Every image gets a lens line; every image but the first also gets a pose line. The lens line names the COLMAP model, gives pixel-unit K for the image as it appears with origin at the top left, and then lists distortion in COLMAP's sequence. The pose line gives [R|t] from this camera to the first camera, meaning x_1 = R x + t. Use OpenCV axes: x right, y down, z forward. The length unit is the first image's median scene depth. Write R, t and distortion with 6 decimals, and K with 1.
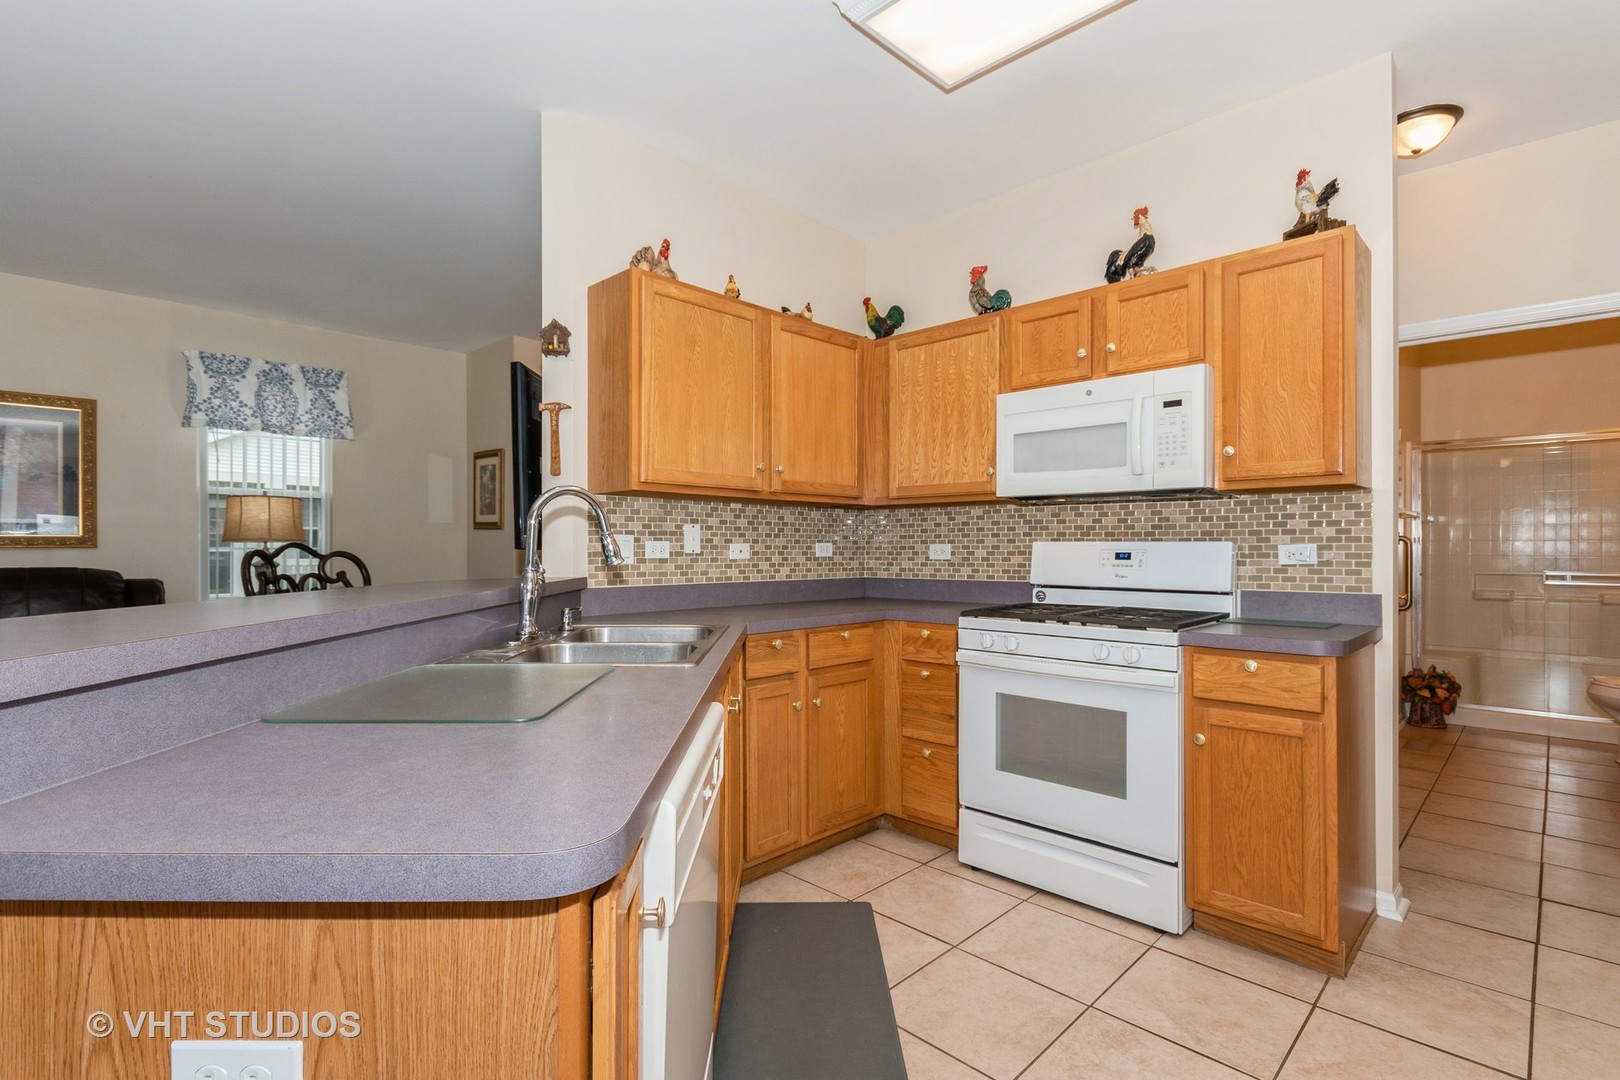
lens RADIAL K [[768.7, 0, 810.0], [0, 768.7, 543.7], [0, 0, 1]] dist [0.000370, 0.000021]
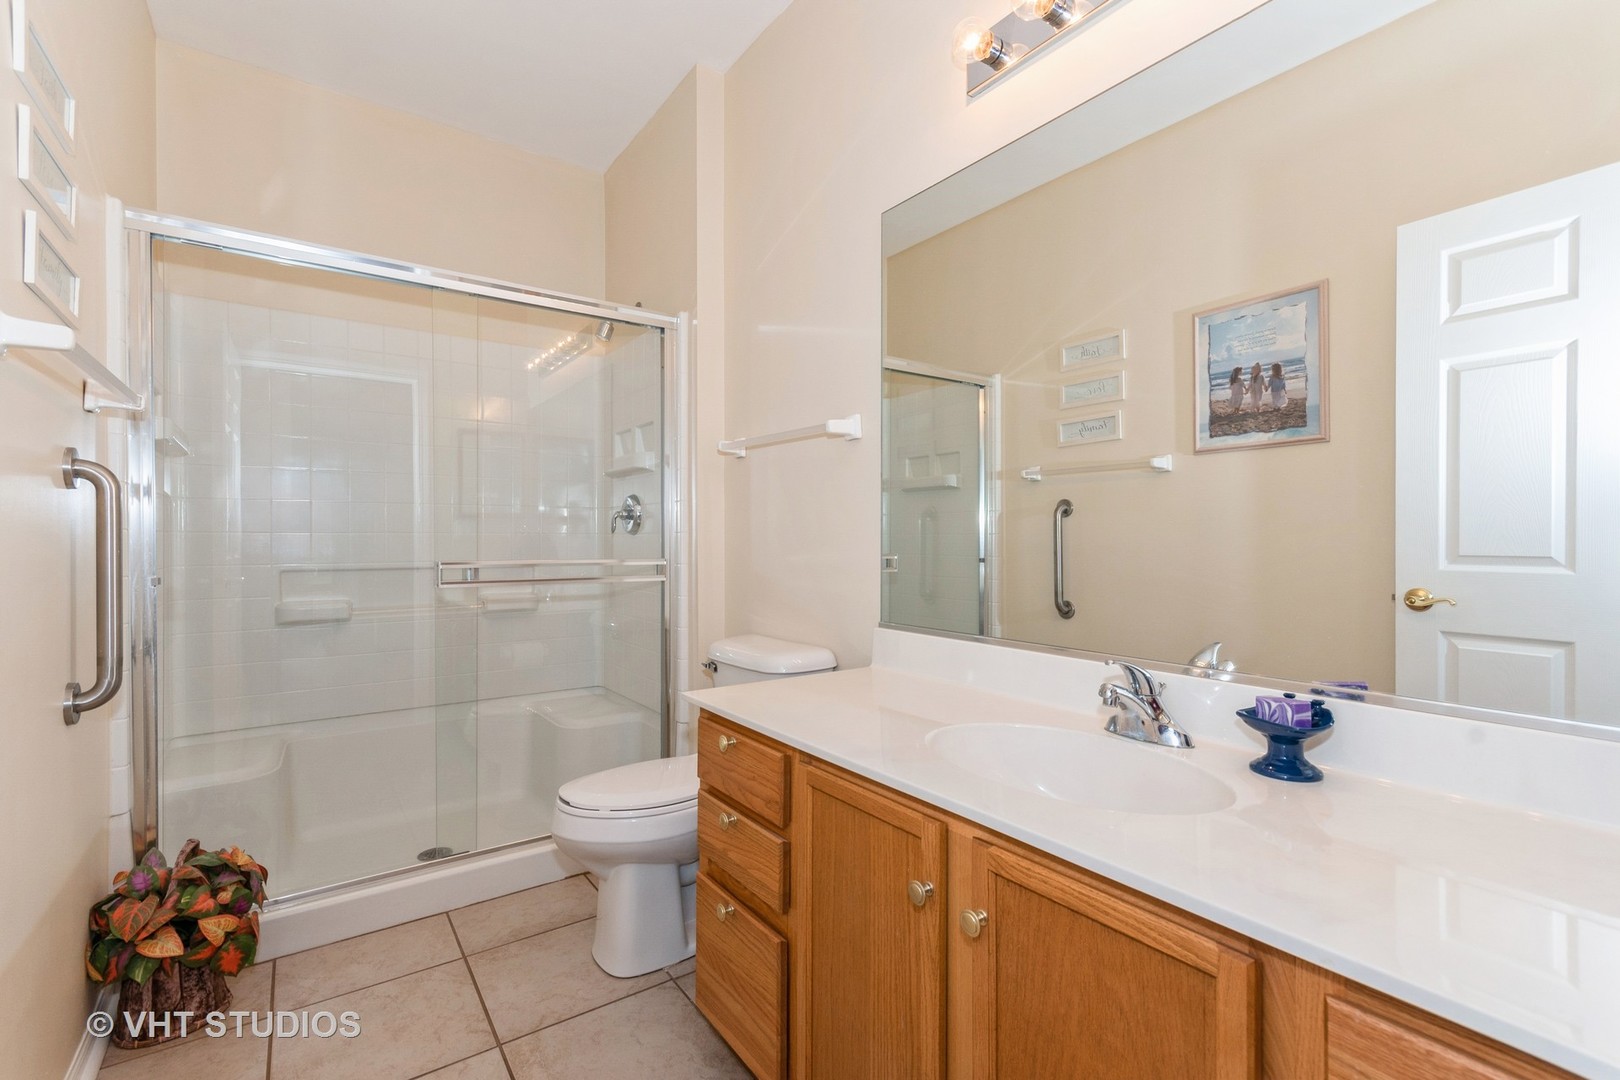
lens RADIAL K [[709.0, 0, 809.3], [0, 709.0, 538.7], [0, 0, 1]] dist [0.000008, -0.000007]
pose [[0.166650, -0.003402, 0.986010, 0.547151], [-0.006281, 0.999970, 0.004512, 0.016026], [-0.985996, -0.006945, 0.166624, 0.679164]]
